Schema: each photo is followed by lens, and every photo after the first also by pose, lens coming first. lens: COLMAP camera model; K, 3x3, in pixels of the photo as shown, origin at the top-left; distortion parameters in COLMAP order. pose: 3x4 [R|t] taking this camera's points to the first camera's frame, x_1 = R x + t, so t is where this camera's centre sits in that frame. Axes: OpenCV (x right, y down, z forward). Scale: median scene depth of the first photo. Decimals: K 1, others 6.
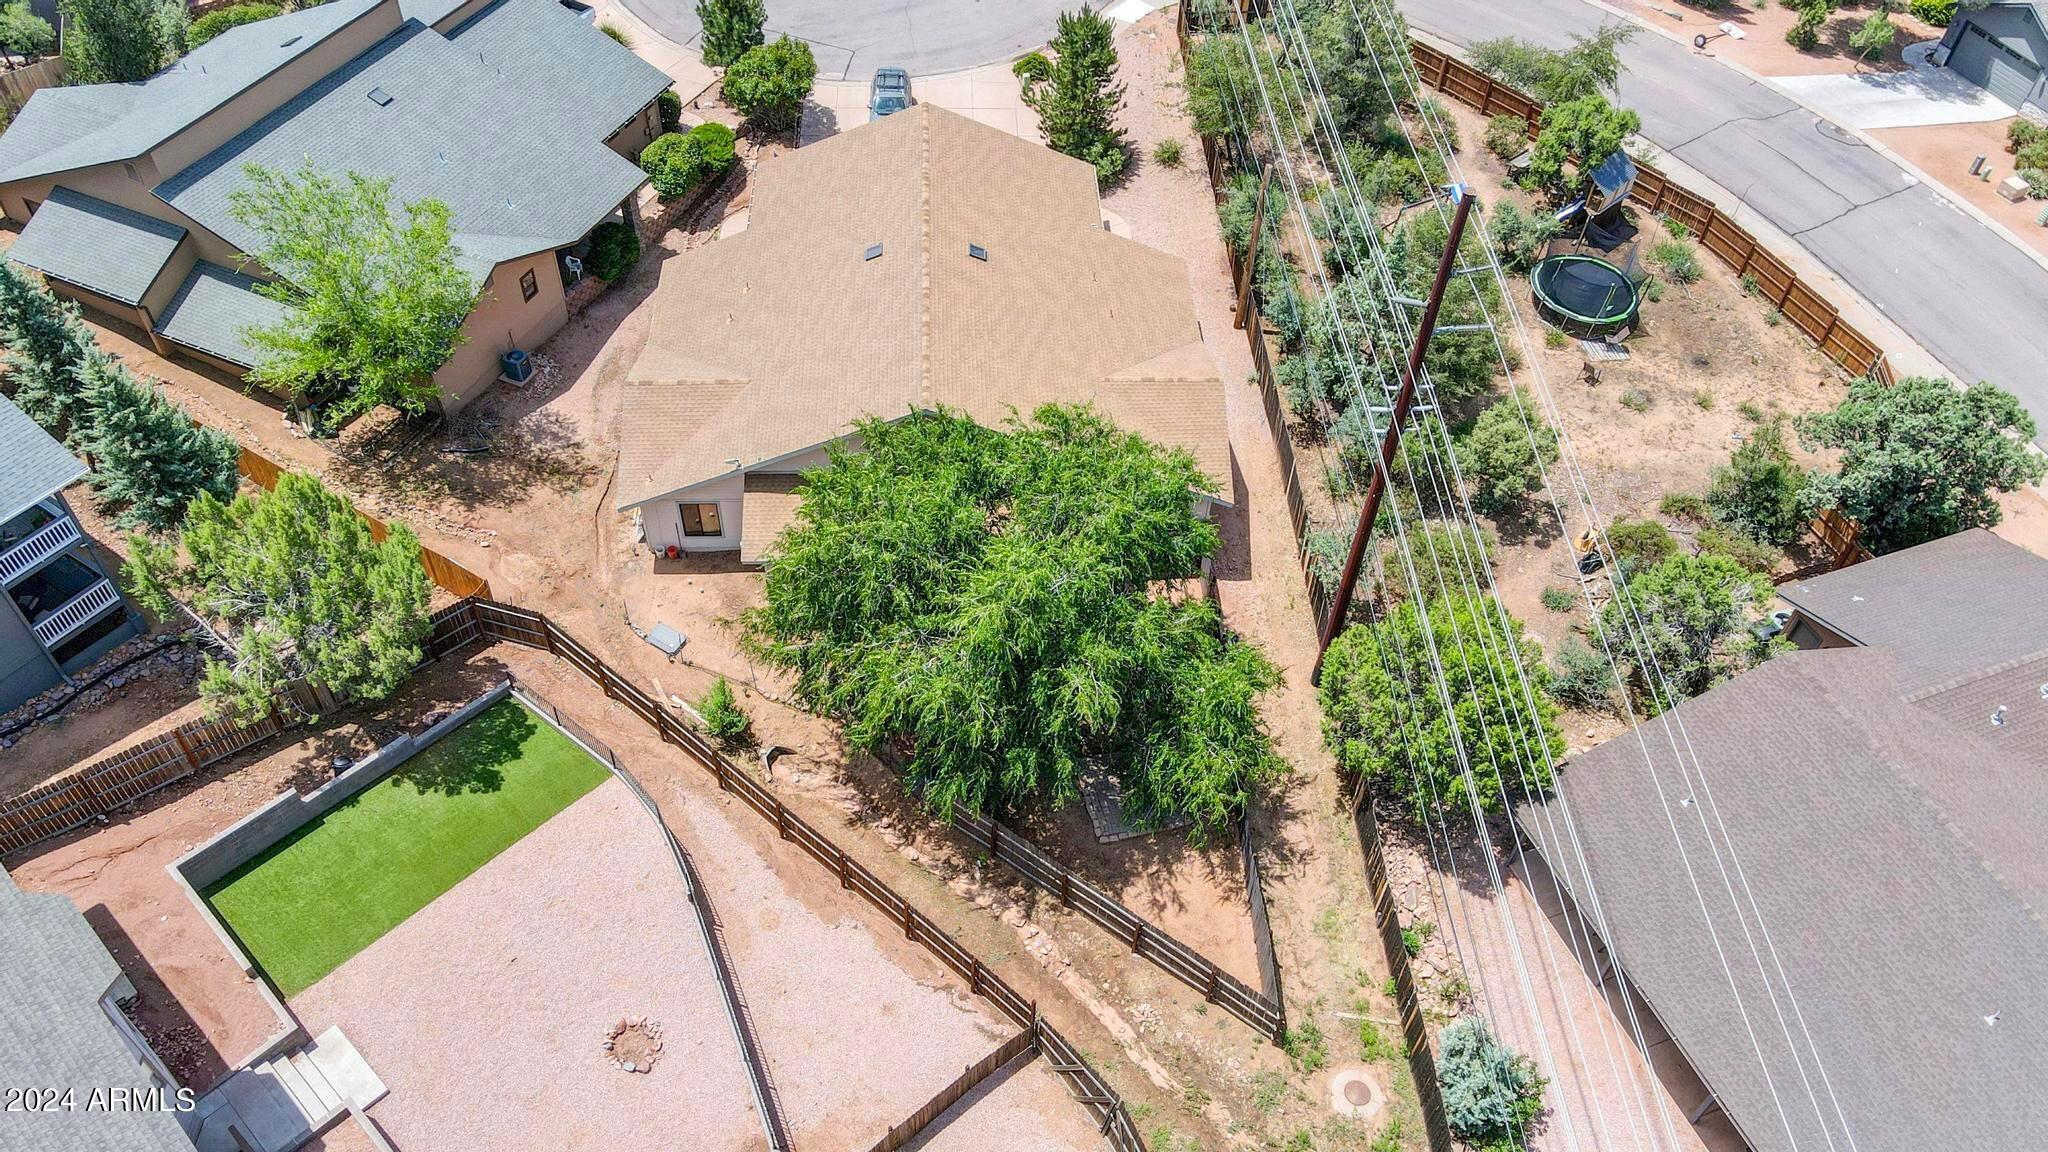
lens RADIAL K [[1517.3, 0, 1024.0], [0, 1517.3, 576.0], [0, 0, 1]] dist [0.028001, 0.000925]
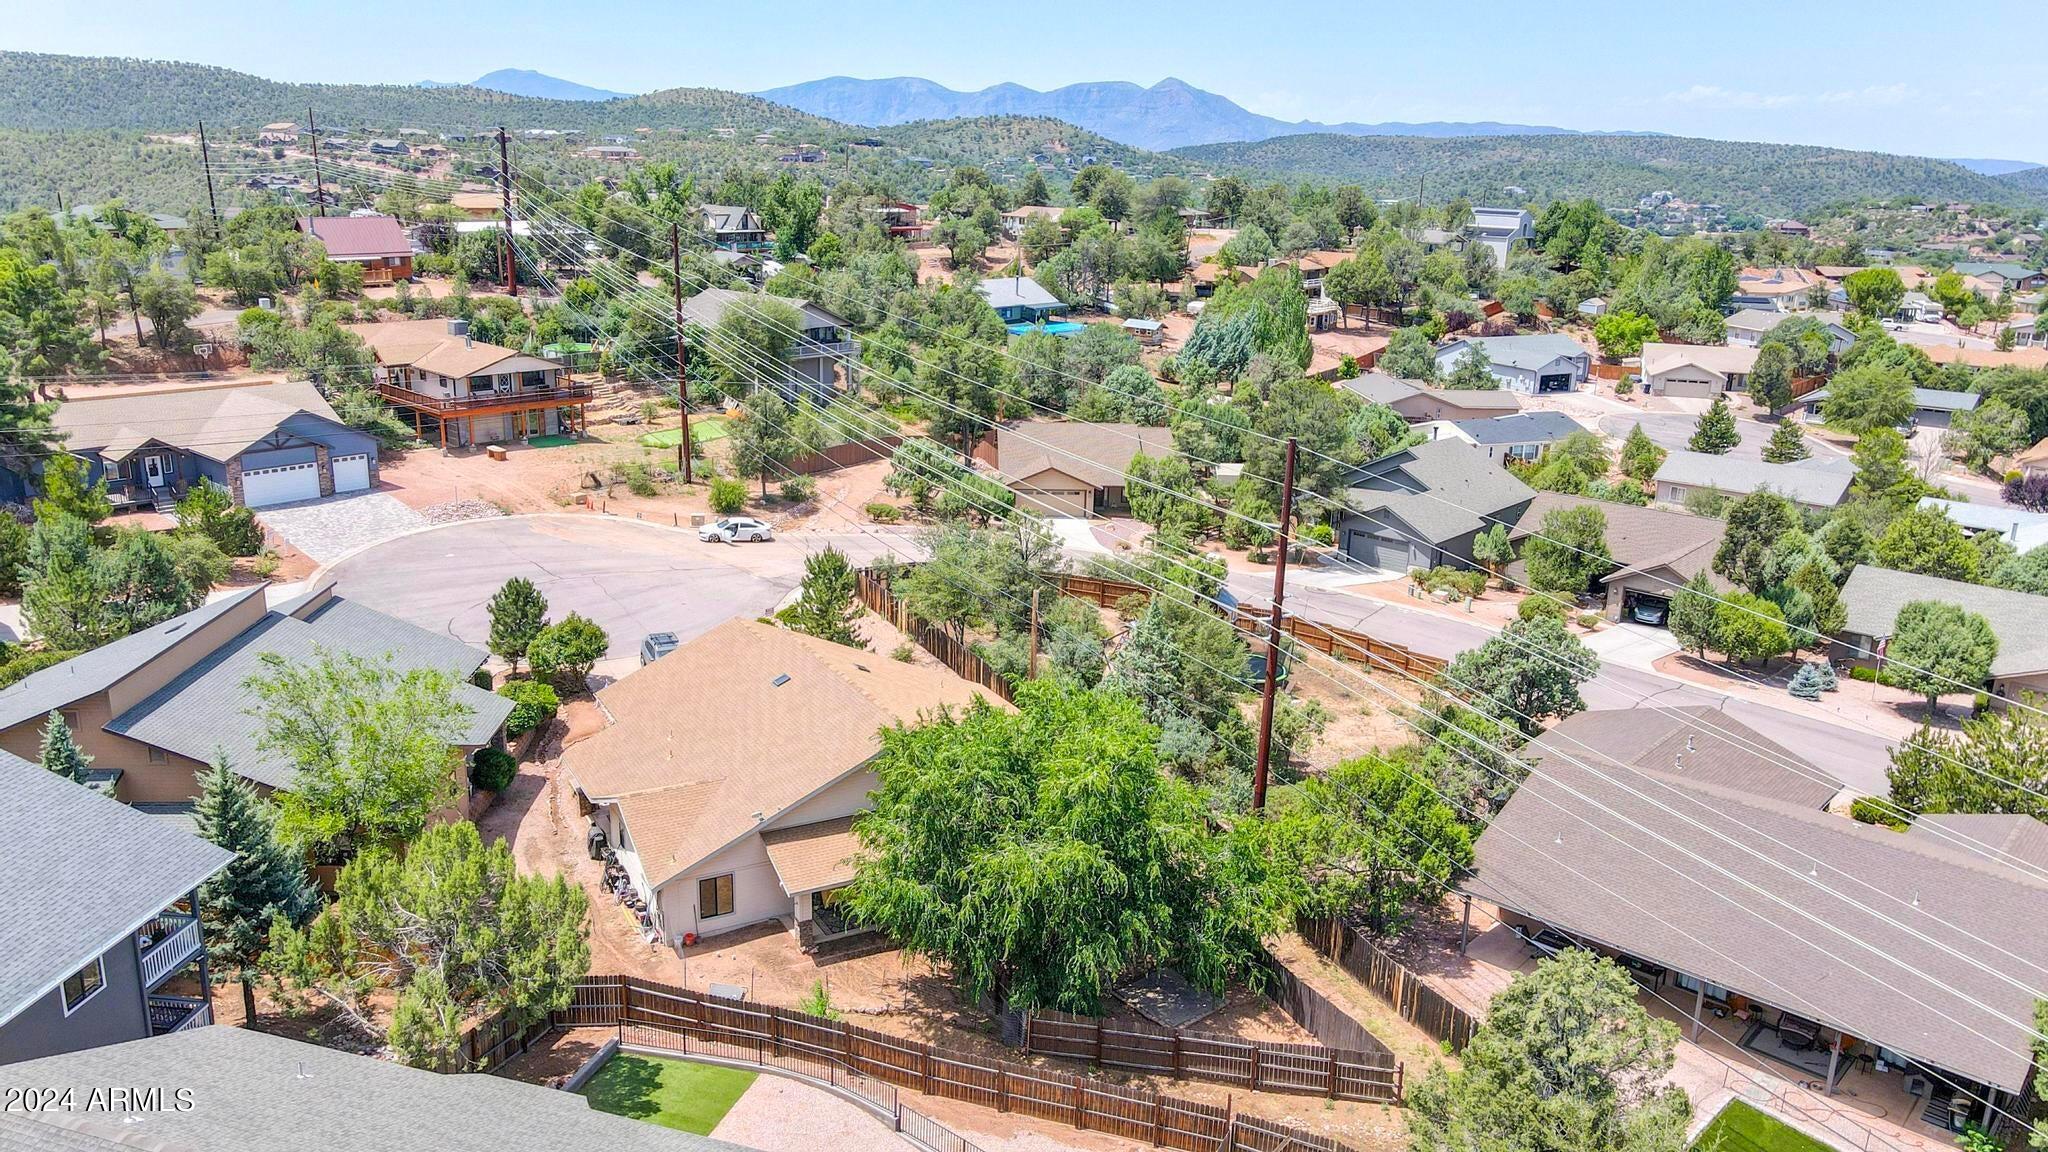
lens RADIAL K [[1517.3, 0, 1024.0], [0, 1517.3, 576.0], [0, 0, 1]] dist [0.028001, 0.000925]
pose [[0.894210, -0.137402, 0.426038, -0.442587], [0.336723, 0.833580, -0.437906, 0.318178], [-0.294968, 0.535037, 0.791662, -0.042722]]
